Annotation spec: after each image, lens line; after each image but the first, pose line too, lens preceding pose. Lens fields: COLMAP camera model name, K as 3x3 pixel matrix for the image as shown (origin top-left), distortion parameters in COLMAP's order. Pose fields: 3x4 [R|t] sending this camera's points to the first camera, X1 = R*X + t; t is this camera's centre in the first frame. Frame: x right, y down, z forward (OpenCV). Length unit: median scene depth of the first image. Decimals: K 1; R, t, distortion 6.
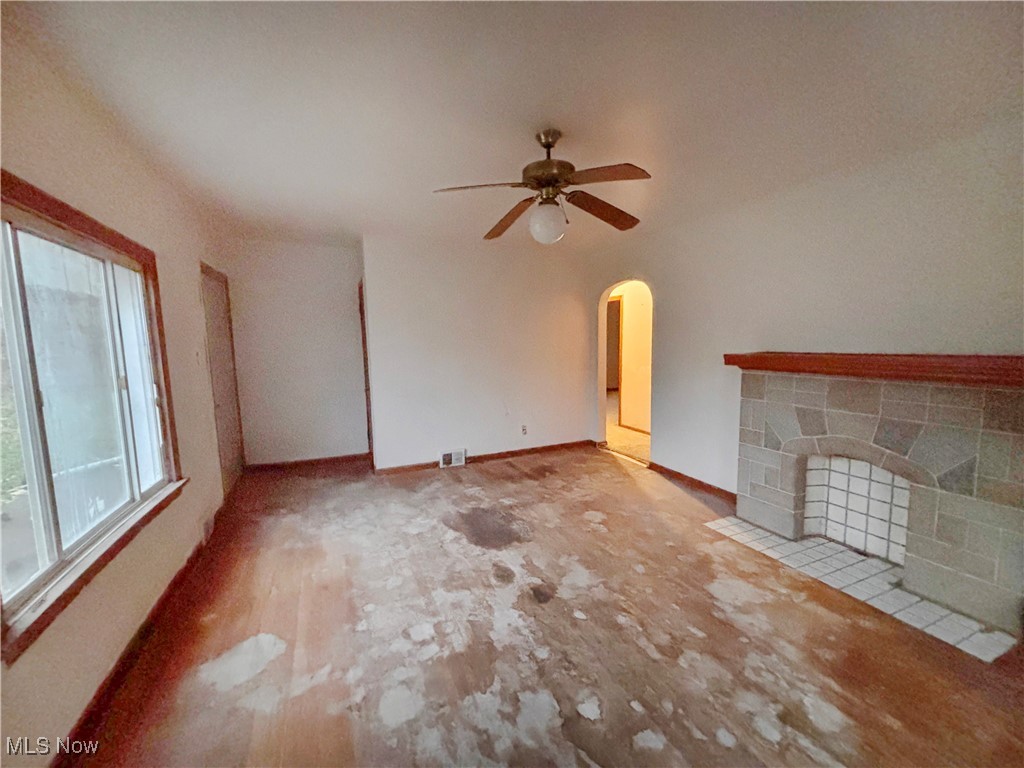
lens RADIAL K [[418.1, 0, 512.0], [0, 418.1, 384.0], [0, 0, 1]] dist [0.004115, 0.000286]
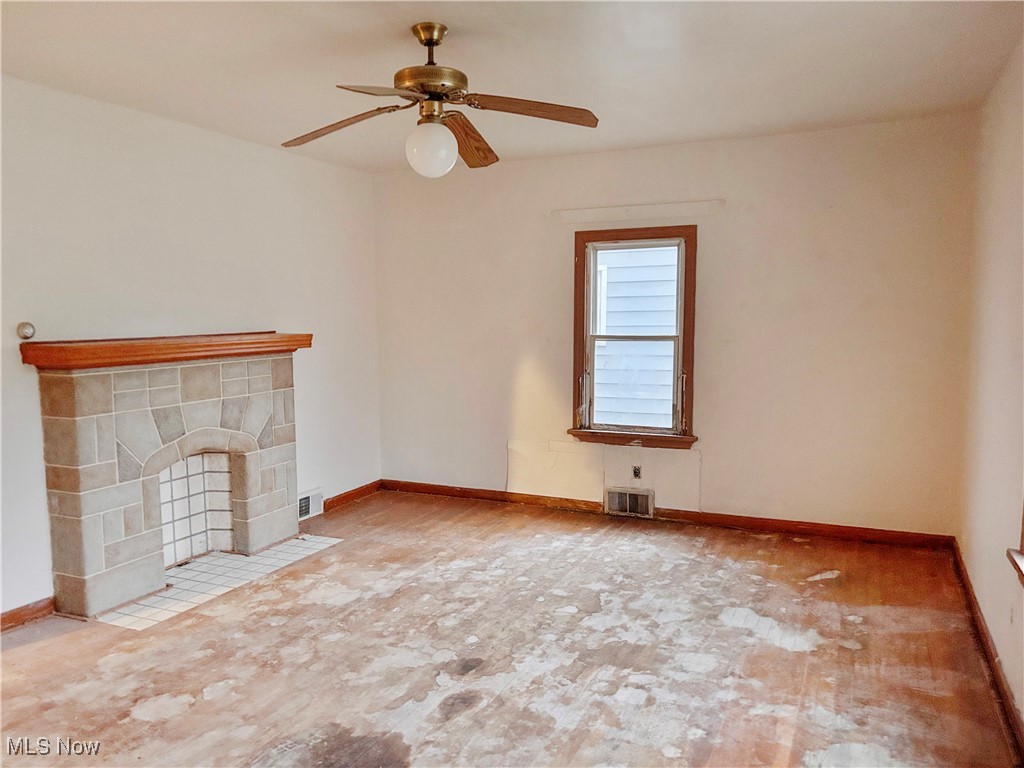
lens RADIAL K [[774.9, 0, 508.8], [0, 774.9, 409.0], [0, 0, 1]] dist [0.050949, 0.001666]
pose [[-0.663693, -0.071855, 0.744546, -0.854717], [0.098876, 0.978213, 0.182545, -0.151423], [-0.741441, 0.194771, -0.642129, 1.559075]]
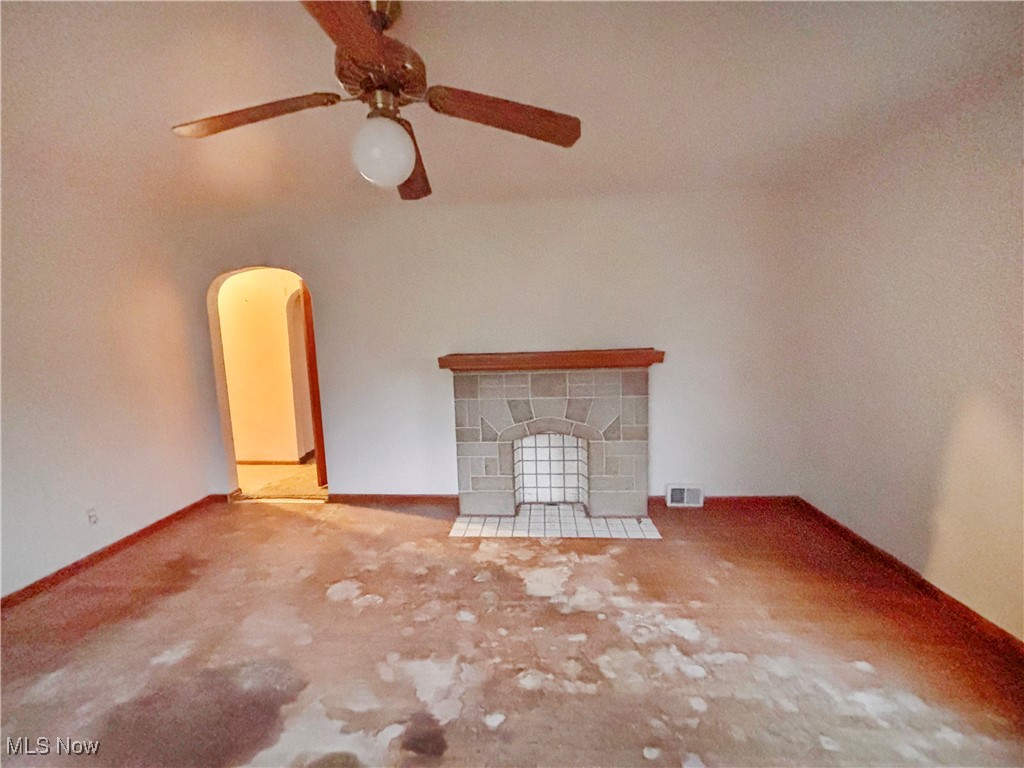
lens RADIAL K [[418.1, 0, 512.0], [0, 418.1, 384.0], [0, 0, 1]] dist [0.004115, 0.000286]
pose [[0.469934, -0.104320, 0.876516, -0.338169], [0.114781, 0.991783, 0.056500, -0.056563], [-0.875207, 0.074057, 0.478046, 0.486323]]
